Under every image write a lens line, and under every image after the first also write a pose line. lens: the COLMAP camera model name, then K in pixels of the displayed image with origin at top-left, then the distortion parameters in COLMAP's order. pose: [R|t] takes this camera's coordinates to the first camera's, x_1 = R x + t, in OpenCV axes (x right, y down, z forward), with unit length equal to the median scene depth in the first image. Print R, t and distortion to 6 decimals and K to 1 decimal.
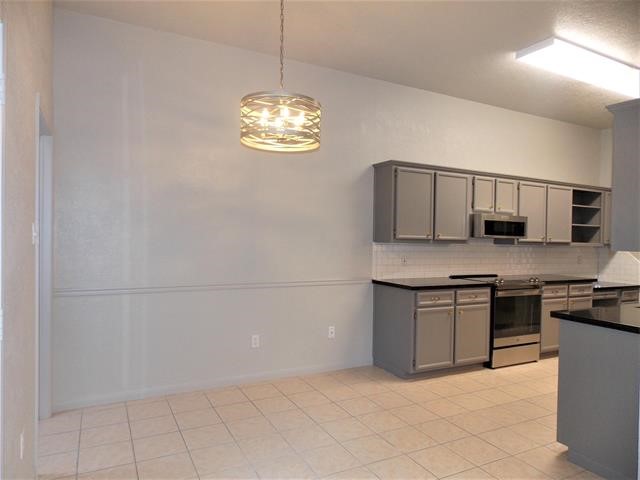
lens RADIAL K [[424.3, 0, 320.0], [0, 424.3, 240.0], [0, 0, 1]] dist [0.008866, 0.001896]
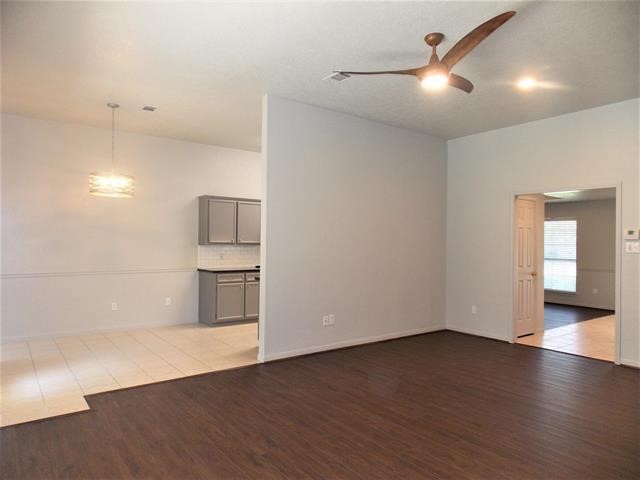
lens RADIAL K [[424.3, 0, 320.0], [0, 424.3, 240.0], [0, 0, 1]] dist [0.008866, 0.001896]
pose [[0.985769, -0.009093, 0.167859, 0.311023], [0.011460, 0.999848, -0.013142, 0.012323], [-0.167714, 0.014878, 0.985723, -0.654409]]
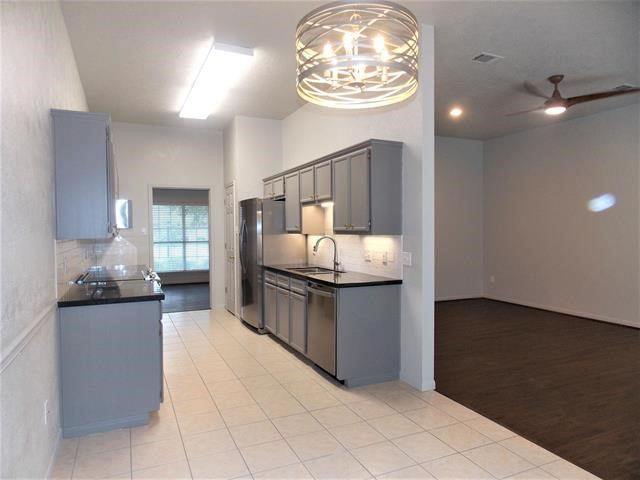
lens RADIAL K [[423.9, 0, 319.2], [0, 423.9, 228.1], [0, 0, 1]] dist [0.003035, 0.001229]
pose [[0.061511, -0.020948, 0.997887, -0.456500], [0.014686, 0.999690, 0.020081, -0.017791], [-0.997998, 0.013419, 0.061800, 0.590890]]
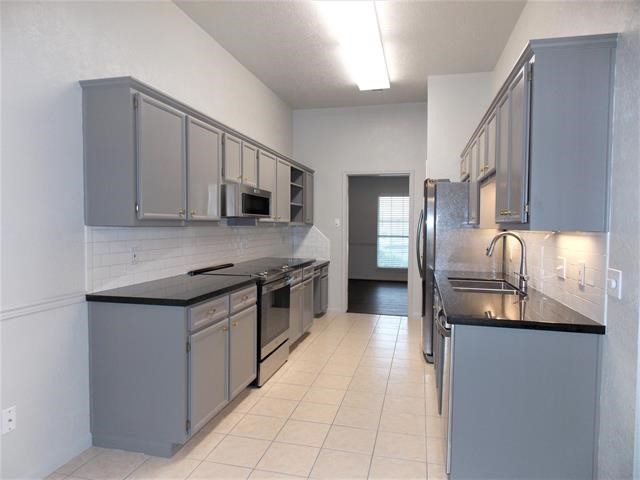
lens RADIAL K [[424.3, 0, 320.0], [0, 424.3, 240.0], [0, 0, 1]] dist [0.008866, 0.001896]
pose [[0.659647, -0.044447, 0.750261, -0.087638], [0.010130, 0.998685, 0.050258, -0.001571], [-0.751508, -0.025552, 0.659229, 0.415346]]
